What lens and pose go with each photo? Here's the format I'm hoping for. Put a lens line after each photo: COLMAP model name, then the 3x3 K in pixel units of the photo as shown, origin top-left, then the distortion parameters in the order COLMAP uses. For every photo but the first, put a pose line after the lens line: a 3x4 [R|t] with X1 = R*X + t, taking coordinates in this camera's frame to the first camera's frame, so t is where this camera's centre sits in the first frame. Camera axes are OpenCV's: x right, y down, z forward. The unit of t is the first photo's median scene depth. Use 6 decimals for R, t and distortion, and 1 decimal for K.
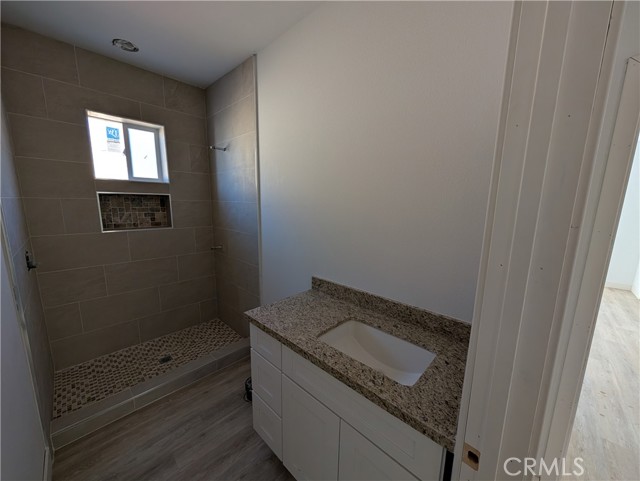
lens RADIAL K [[242.6, 0, 320.9], [0, 242.6, 242.6], [0, 0, 1]] dist [-0.002882, 0.001104]
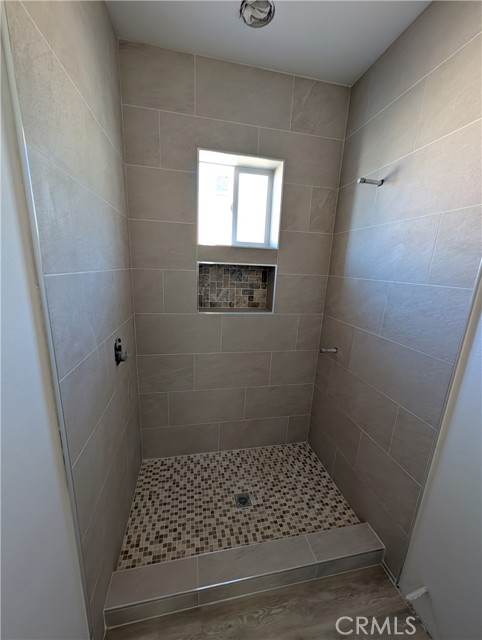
lens RADIAL K [[242.6, 0, 234.2], [0, 242.6, 326.0], [0, 0, 1]] dist [-0.002882, 0.001104]
pose [[0.806706, 0.157297, -0.569635, -0.306989], [-0.122426, 0.987497, 0.099307, -0.084096], [0.578133, -0.010374, 0.815877, 0.373629]]
